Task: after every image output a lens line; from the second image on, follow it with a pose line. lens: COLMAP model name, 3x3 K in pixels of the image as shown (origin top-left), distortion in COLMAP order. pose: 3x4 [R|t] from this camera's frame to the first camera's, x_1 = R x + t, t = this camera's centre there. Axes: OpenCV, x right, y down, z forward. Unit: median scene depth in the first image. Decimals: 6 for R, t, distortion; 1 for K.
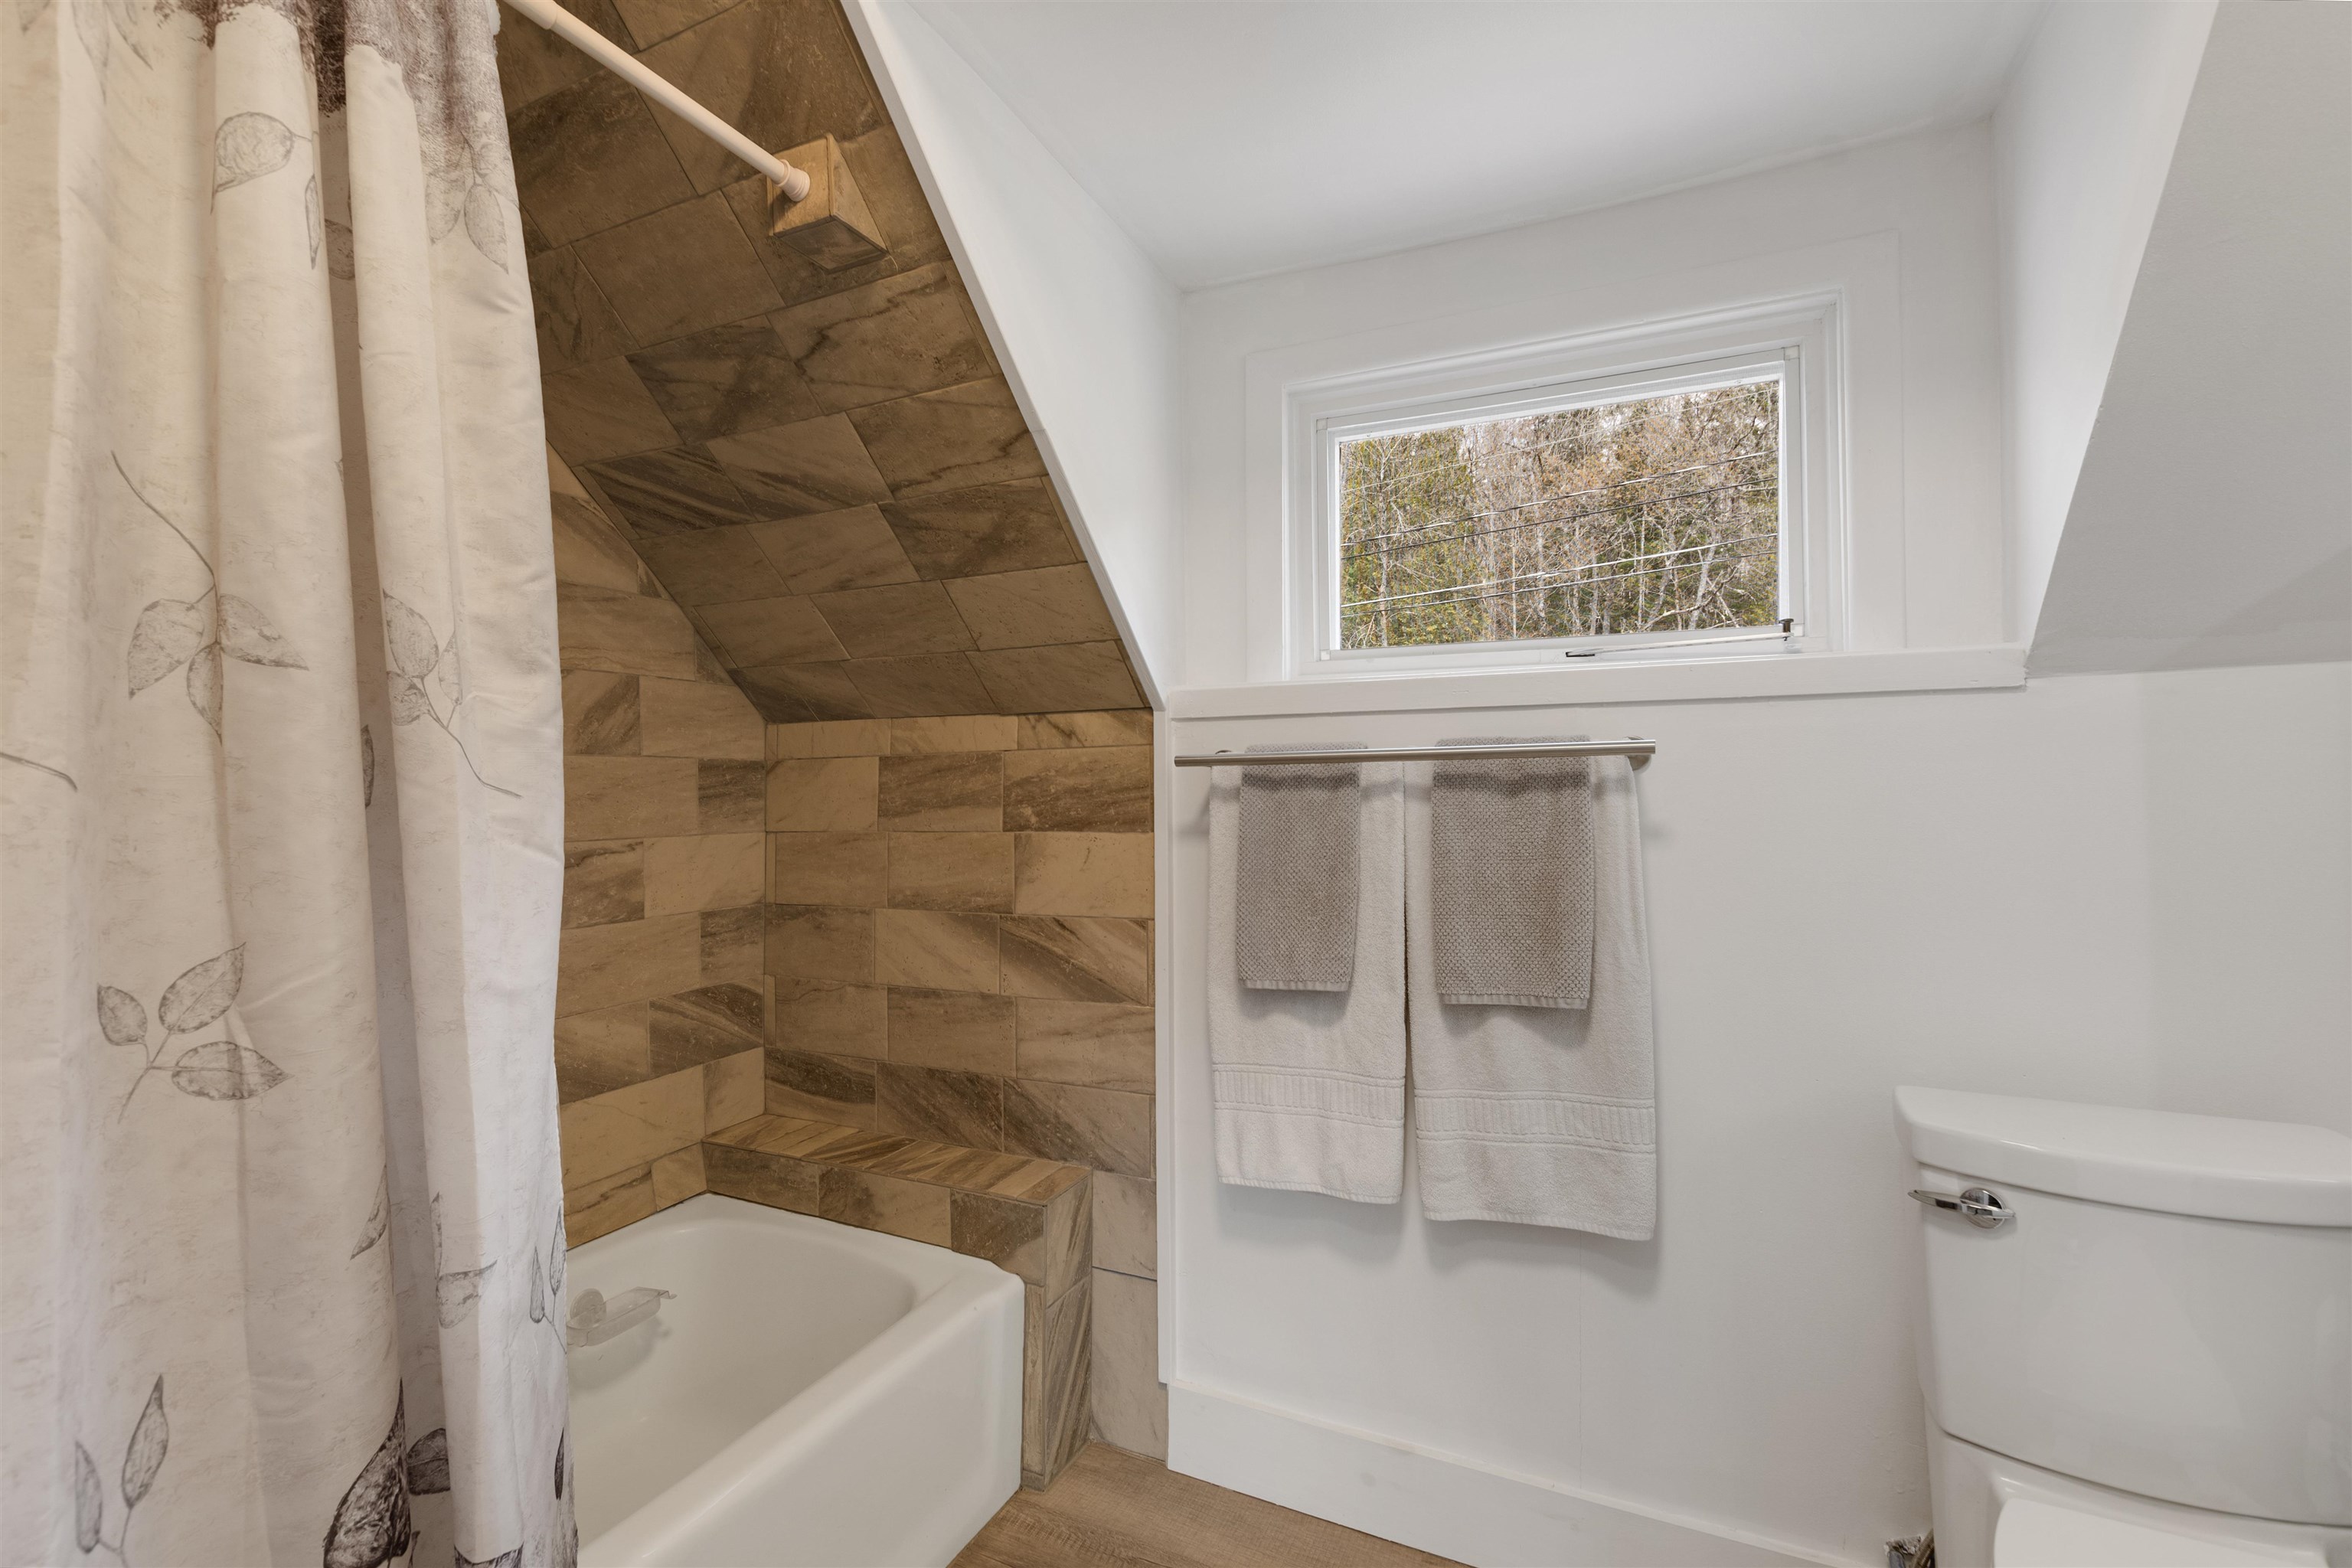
lens RADIAL K [[1074.2, 0, 1179.3], [0, 1074.2, 805.3], [0, 0, 1]] dist [0.000518, -0.000097]
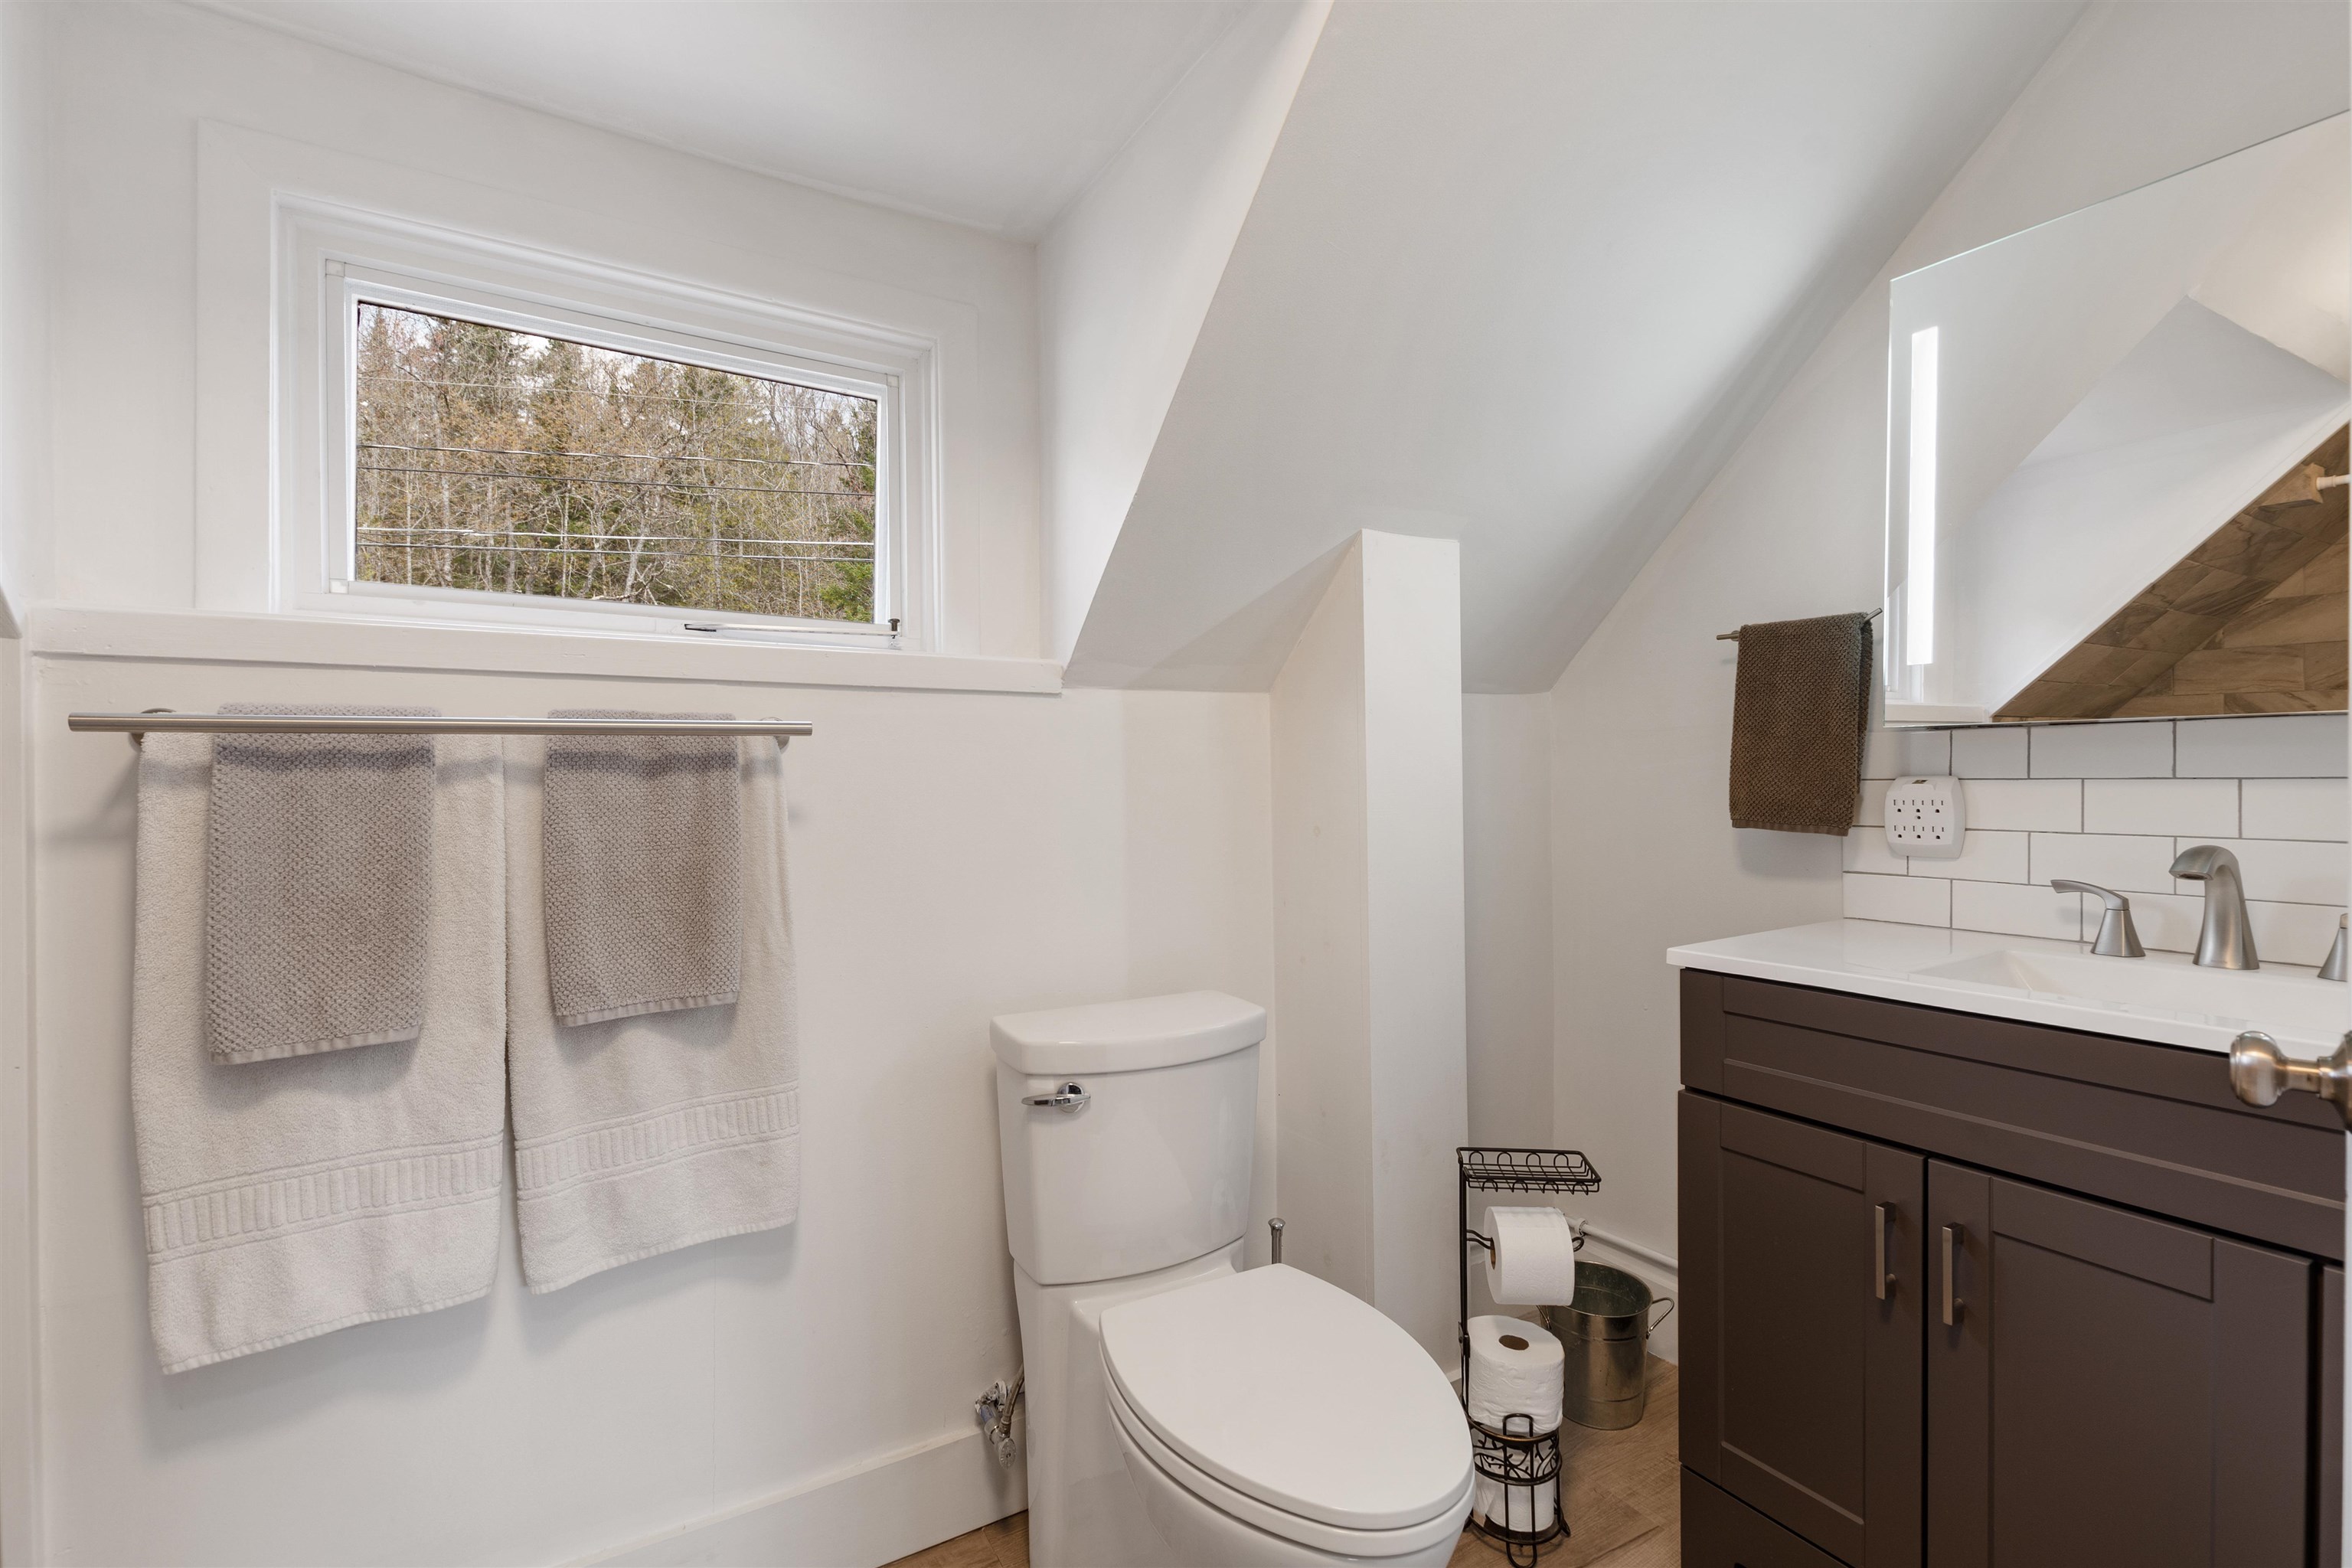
lens RADIAL K [[1037.6, 0, 1177.6], [0, 1037.6, 792.7], [0, 0, 1]] dist [0.000180, -0.000355]
pose [[0.545803, -0.010289, 0.837851, -0.161456], [0.013260, 0.999905, 0.003642, 0.005912], [-0.837809, 0.009122, 0.545887, 0.155613]]
